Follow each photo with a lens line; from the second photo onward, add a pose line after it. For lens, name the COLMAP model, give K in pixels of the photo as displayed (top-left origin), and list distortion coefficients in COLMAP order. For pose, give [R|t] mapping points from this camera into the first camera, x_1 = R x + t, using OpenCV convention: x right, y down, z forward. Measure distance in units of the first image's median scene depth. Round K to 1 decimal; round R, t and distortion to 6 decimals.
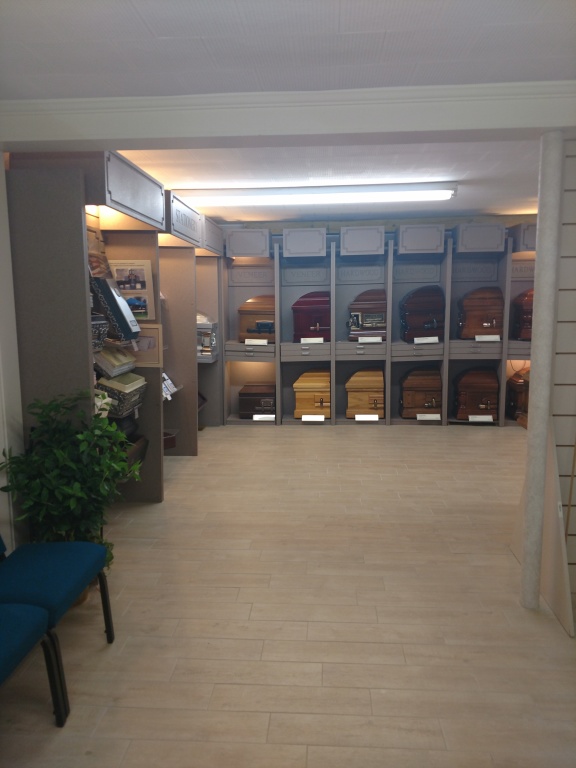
lens RADIAL K [[603.5, 0, 287.2], [0, 603.5, 382.7], [0, 0, 1]] dist [0.051623, -0.012602]
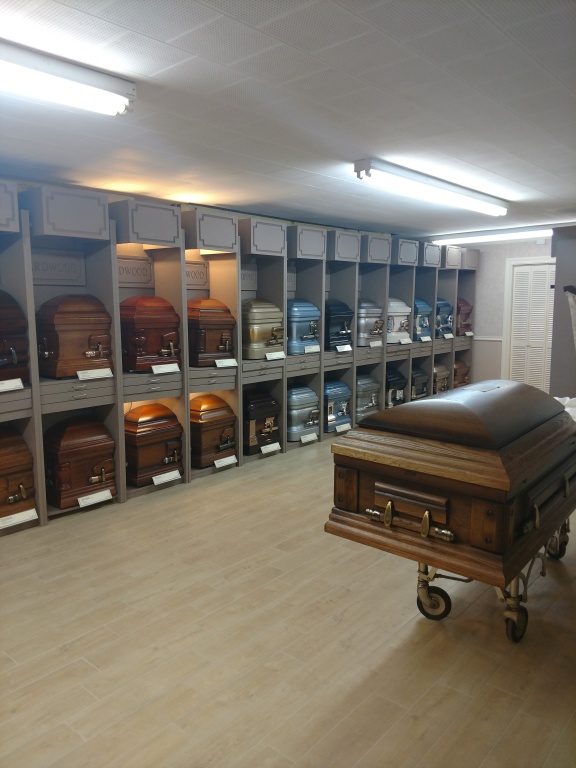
lens RADIAL K [[603.5, 0, 286.7], [0, 603.5, 385.5], [0, 0, 1]] dist [0.051623, -0.012602]
pose [[0.614728, -0.101952, 0.782122, -0.049561], [0.115317, 0.992573, 0.038749, -0.062312], [-0.780264, 0.066372, 0.621919, 0.439982]]
